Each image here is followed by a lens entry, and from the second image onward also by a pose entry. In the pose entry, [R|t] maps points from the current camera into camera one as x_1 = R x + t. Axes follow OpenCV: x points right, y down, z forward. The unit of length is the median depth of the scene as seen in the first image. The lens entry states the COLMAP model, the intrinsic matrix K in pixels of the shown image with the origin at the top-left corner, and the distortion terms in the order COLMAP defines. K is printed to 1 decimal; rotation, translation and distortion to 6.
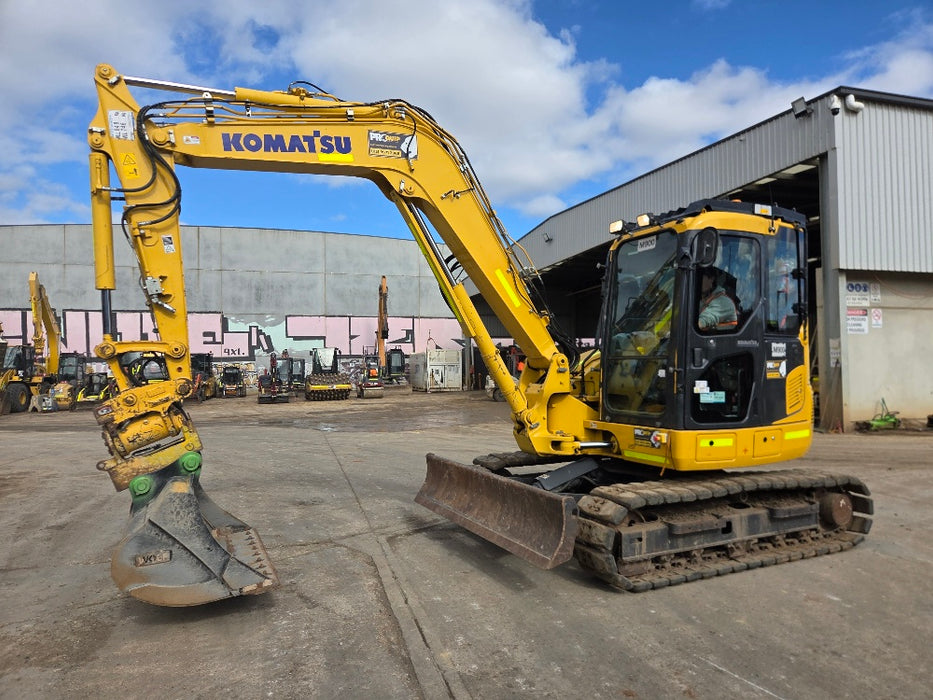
lens RADIAL K [[632.8, 0, 465.1], [0, 632.8, 351.6], [0, 0, 1]] dist [0.079784, -0.068135]
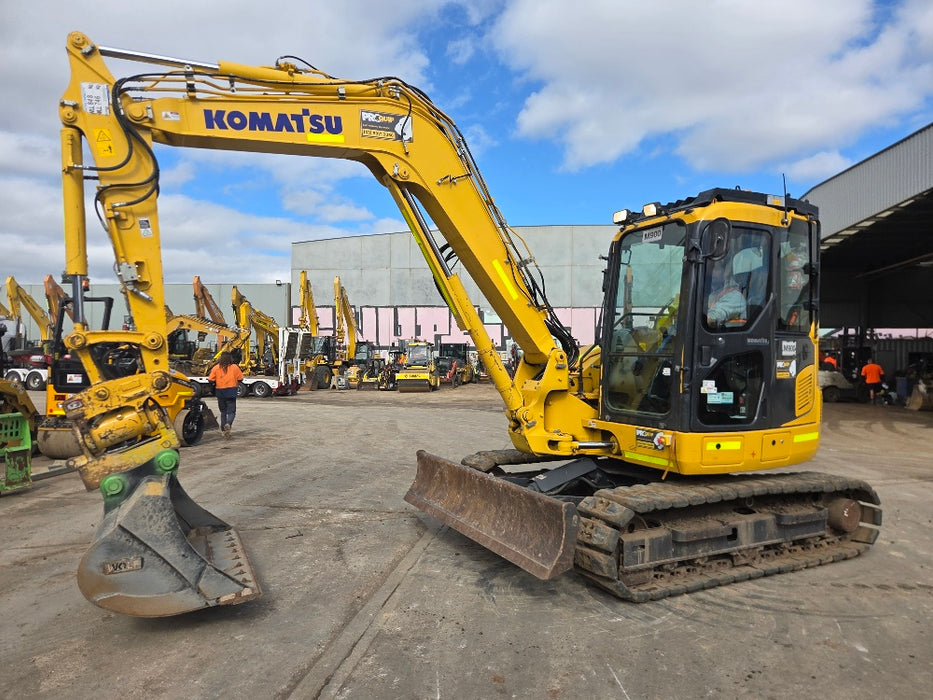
lens RADIAL K [[629.1, 0, 458.7], [0, 629.1, 355.1], [0, 0, 1]] dist [0.082362, -0.071377]
pose [[0.902403, 0.016709, -0.430569, 0.123131], [-0.007629, 0.999711, 0.022806, -0.002822], [0.430826, -0.017296, 0.902269, 0.010438]]
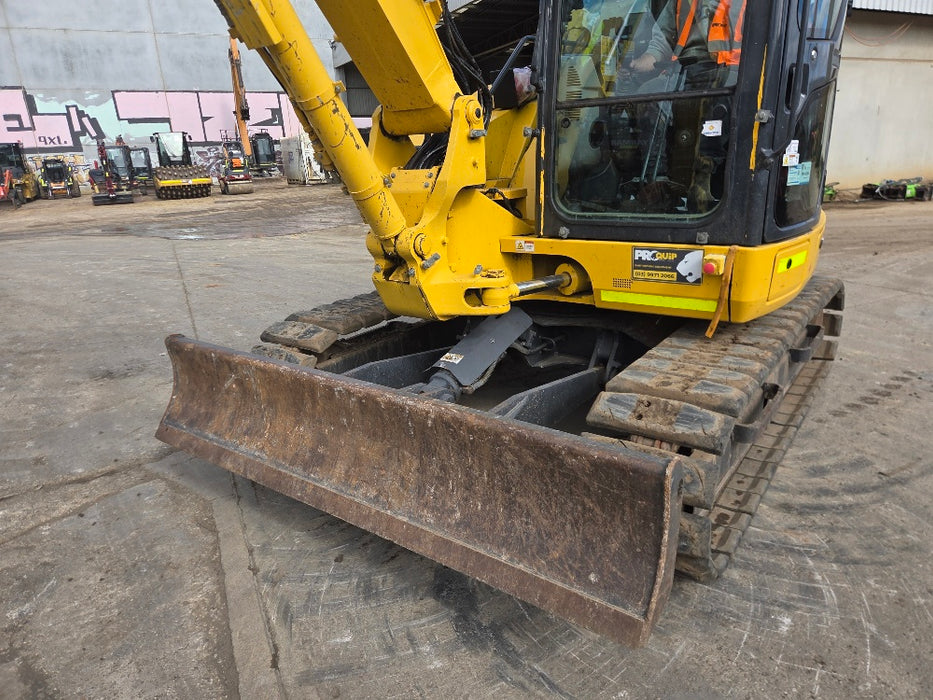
lens RADIAL K [[620.2, 0, 466.6], [0, 620.2, 346.4], [0, 0, 1]] dist [0.083892, -0.065884]
pose [[0.982937, -0.084207, 0.163537, -0.003547], [0.027969, 0.947143, 0.319591, 0.010547], [-0.181805, -0.309564, 0.933336, 0.167735]]
